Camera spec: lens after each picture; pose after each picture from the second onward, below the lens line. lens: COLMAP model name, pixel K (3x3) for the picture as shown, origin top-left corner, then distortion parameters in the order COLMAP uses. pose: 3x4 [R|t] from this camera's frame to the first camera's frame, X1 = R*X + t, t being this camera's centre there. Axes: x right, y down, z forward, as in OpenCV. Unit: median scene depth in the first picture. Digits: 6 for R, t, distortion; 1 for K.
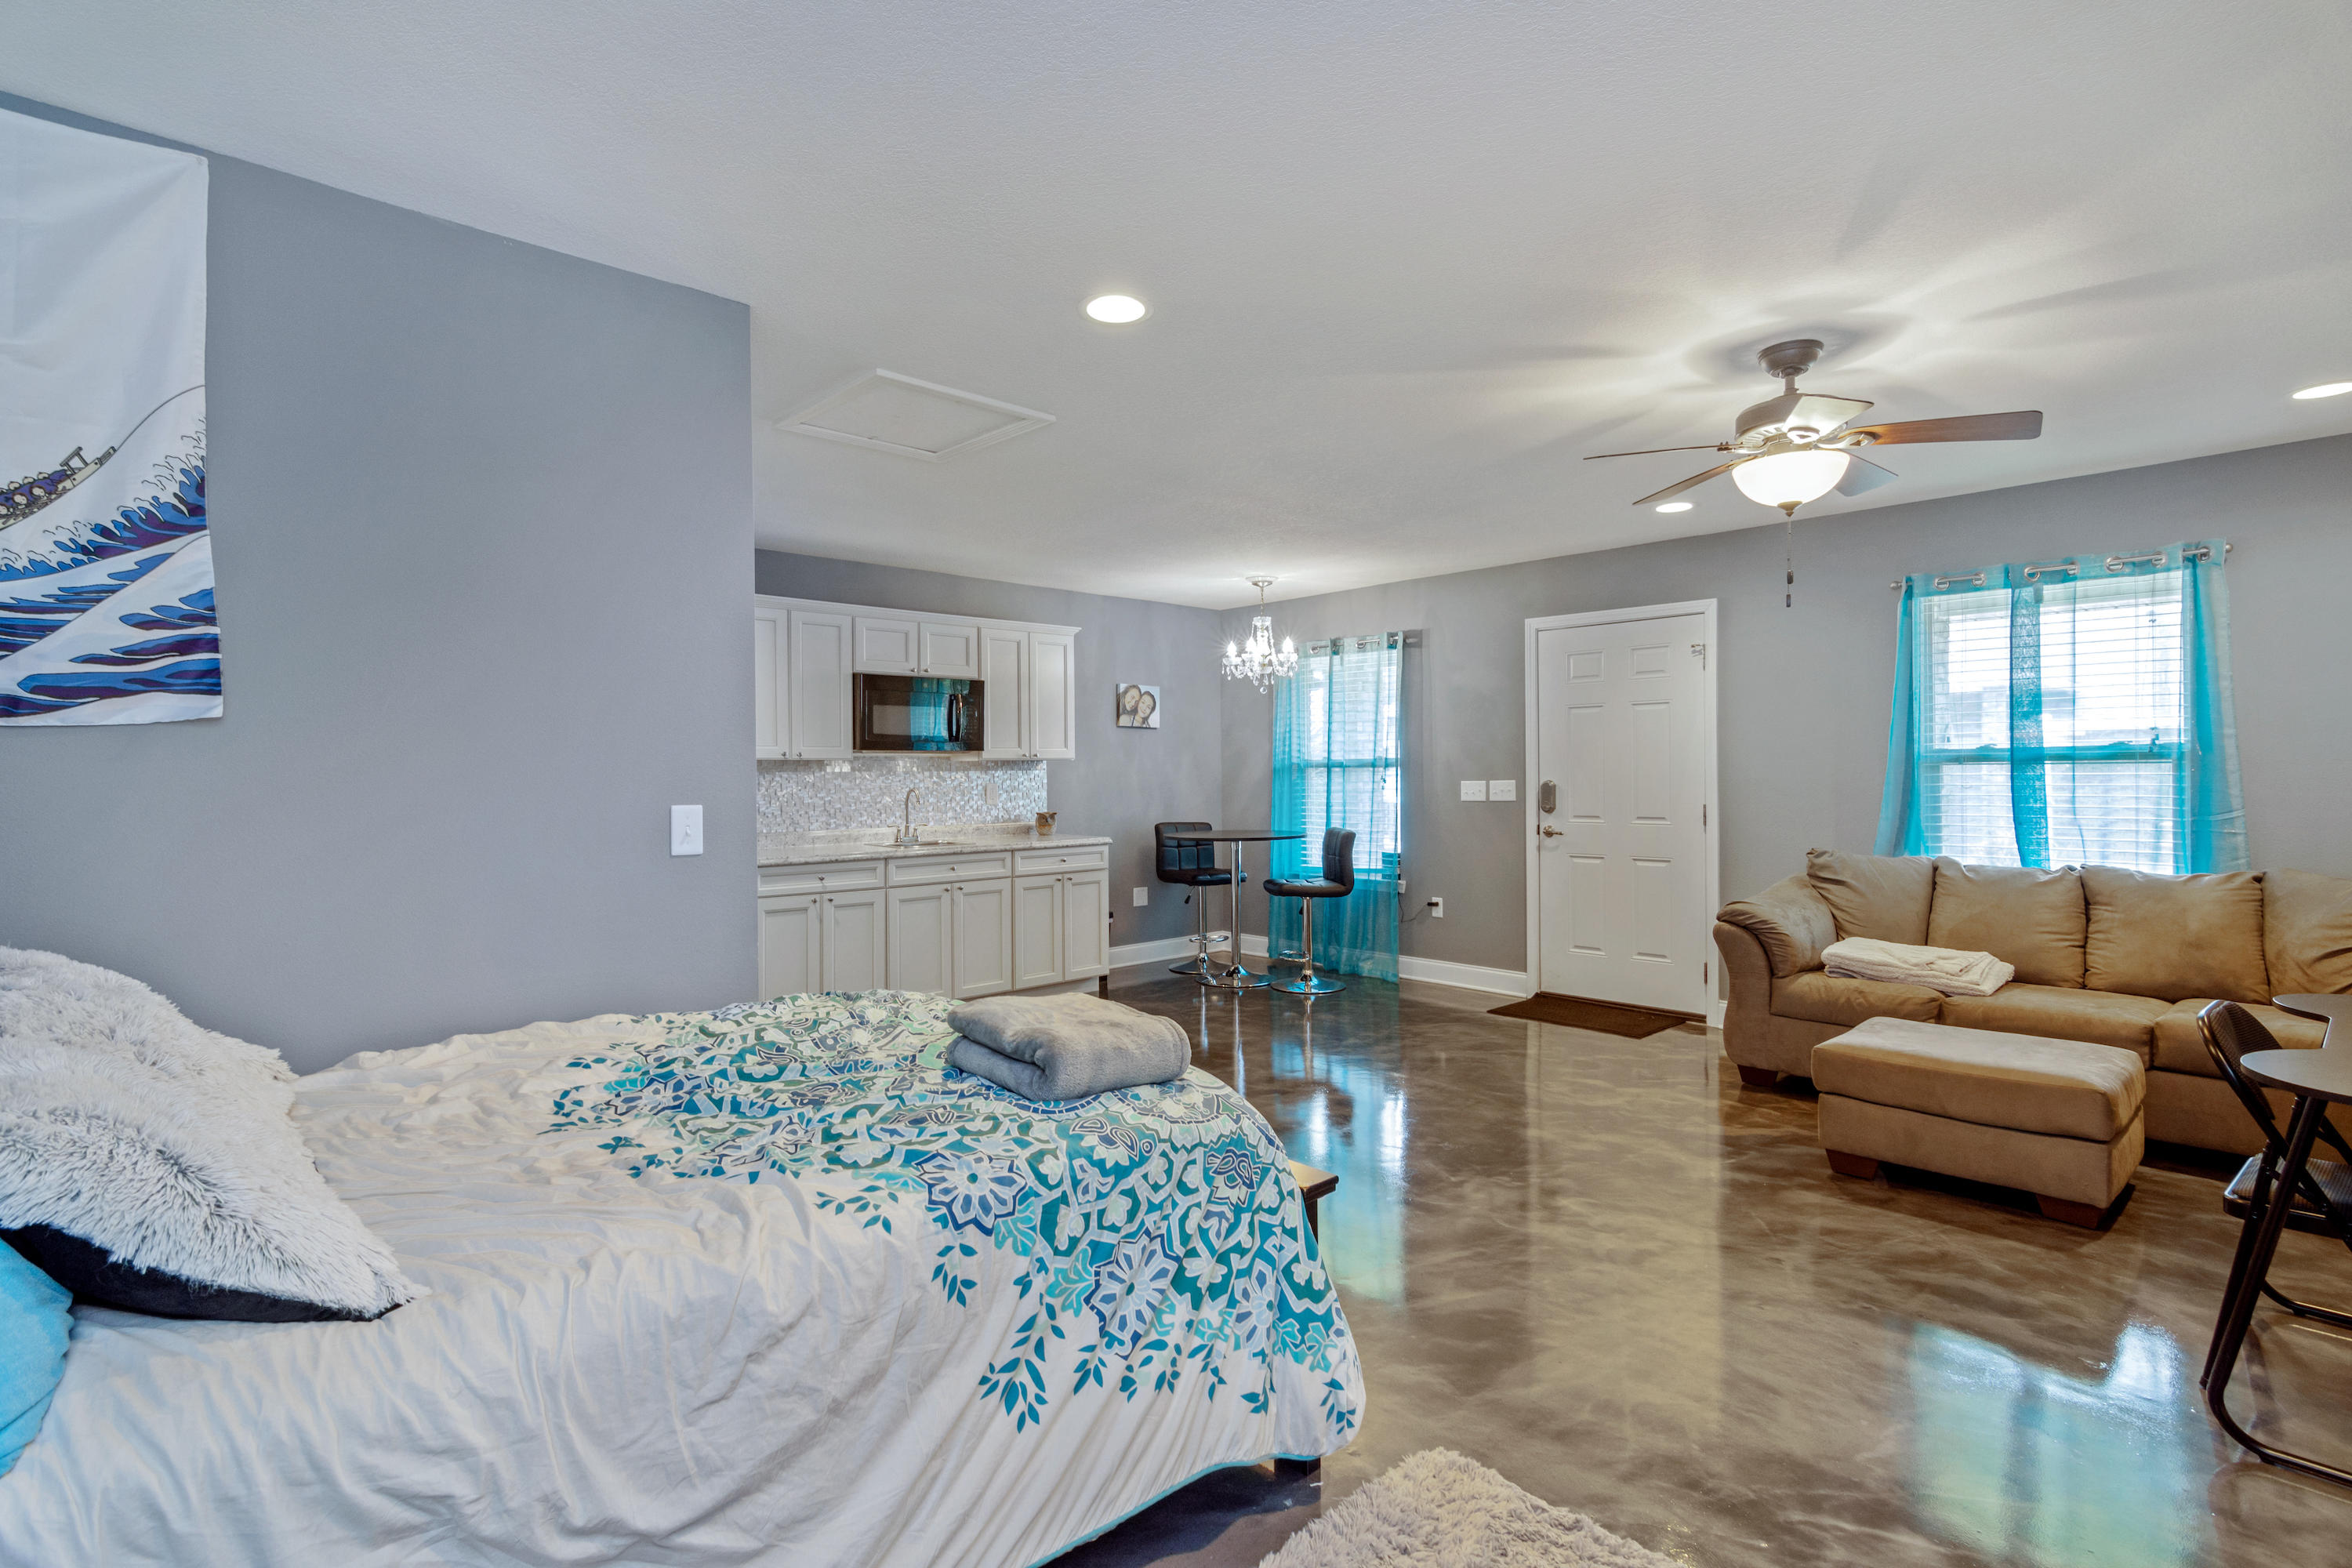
lens RADIAL K [[1049.2, 0, 1176.0], [0, 1049.2, 784.0], [0, 0, 1]] dist [0.000363, 0.000006]
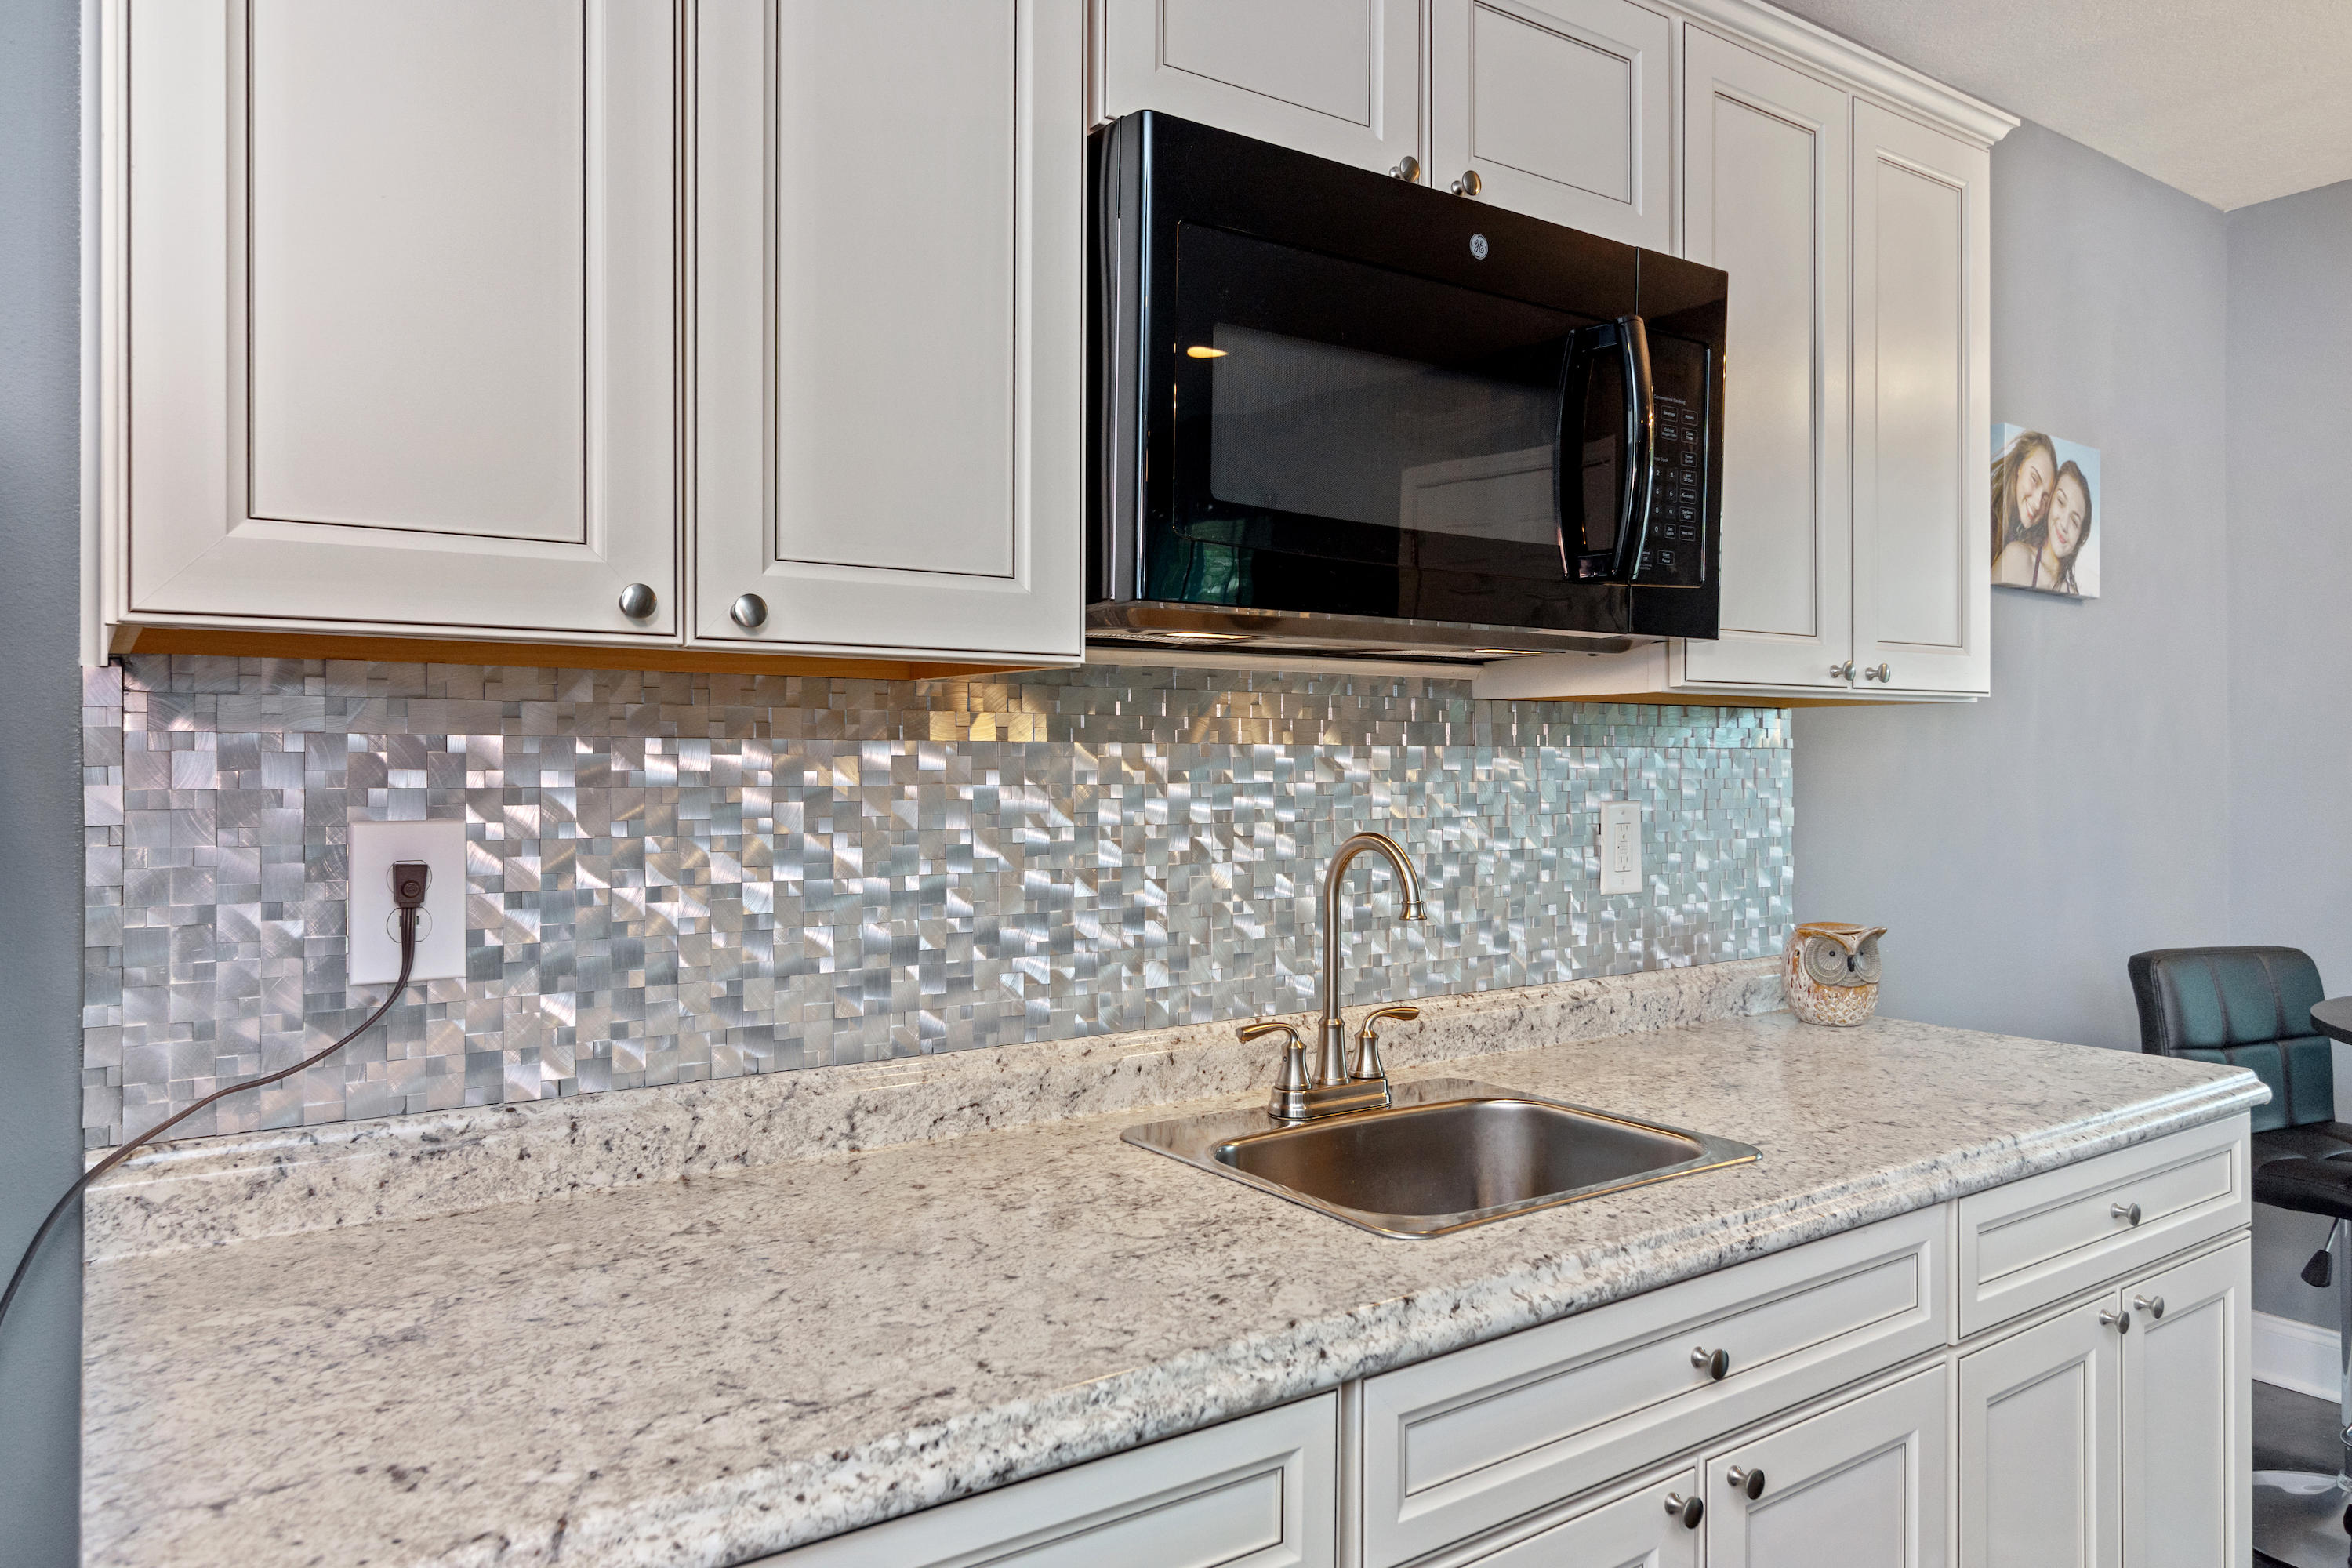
lens RADIAL K [[1543.1, 0, 1244.6], [0, 1543.1, 773.9], [0, 0, 1]] dist [-0.003815, 0.000510]
pose [[0.994309, -0.001446, -0.106526, -0.219409], [0.000142, 0.999925, -0.012248, -0.003466], [0.106536, 0.012163, 0.994234, 0.651434]]
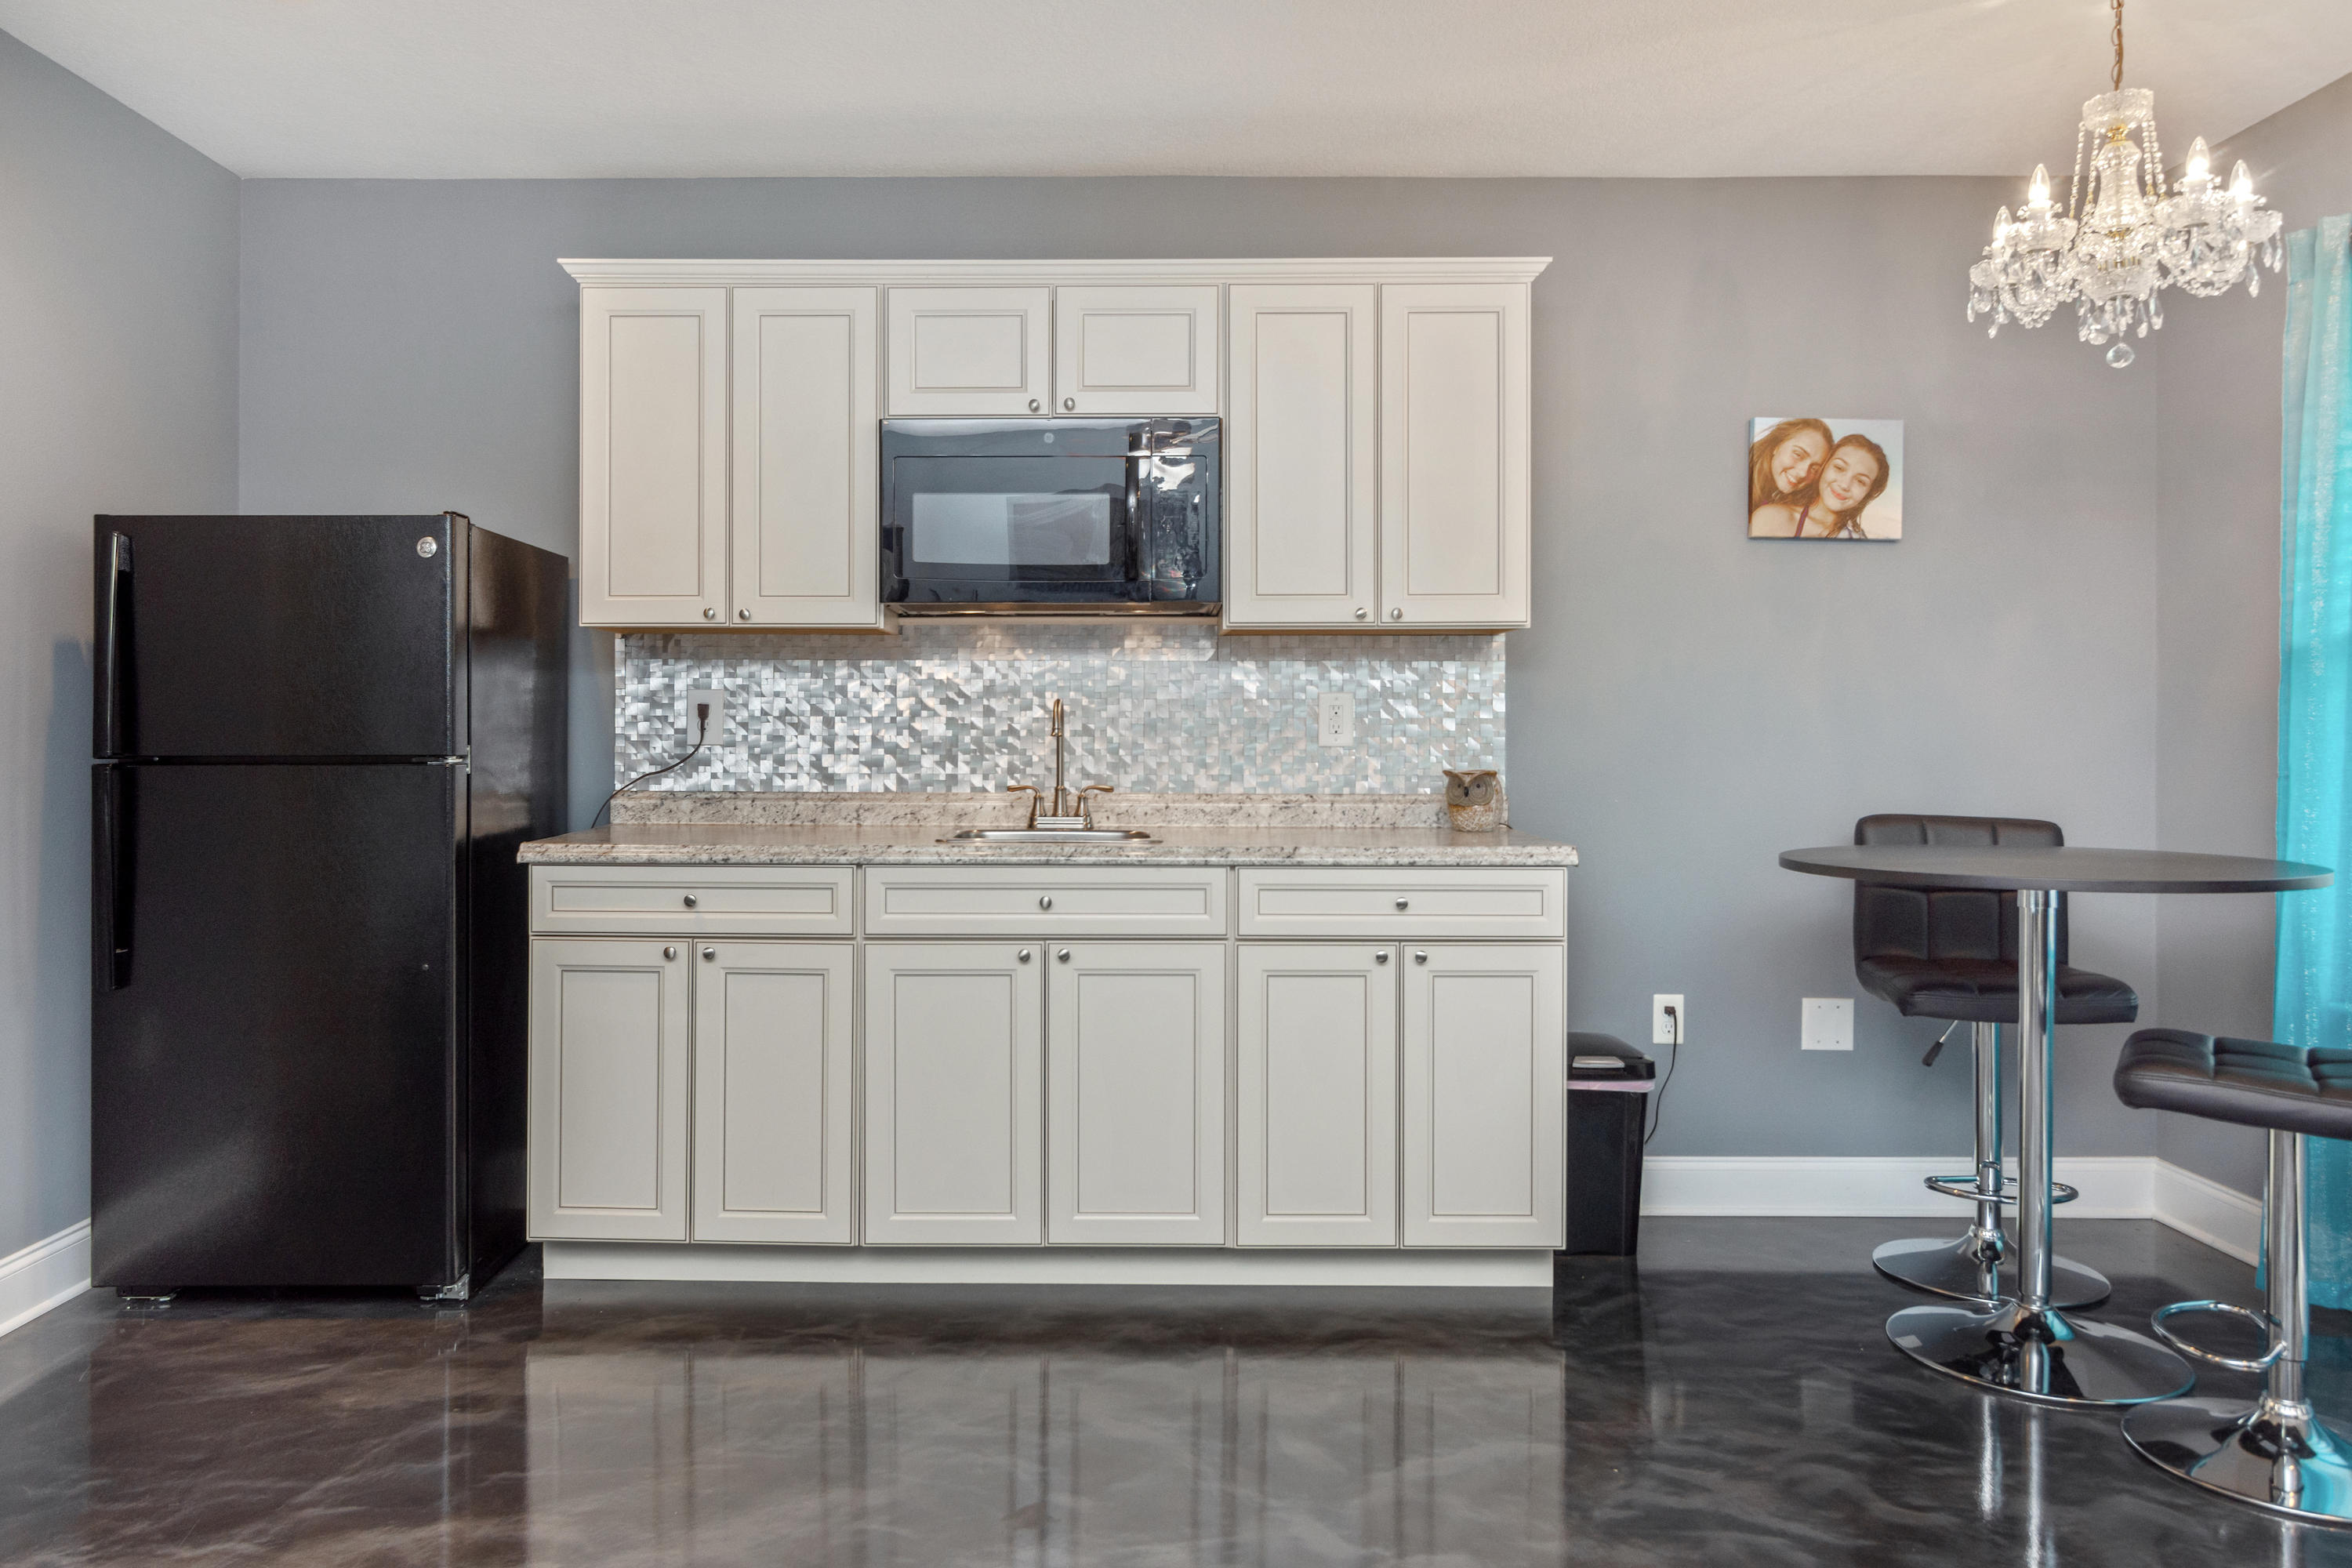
lens RADIAL K [[1722.6, 0, 1156.9], [0, 1722.6, 728.5], [0, 0, 1]] dist [-0.005503, -0.001812]
pose [[0.746642, 0.002873, -0.665219, 0.198616], [-0.012942, 0.999864, -0.010209, 0.019093], [0.665100, 0.016232, 0.746578, 0.474684]]
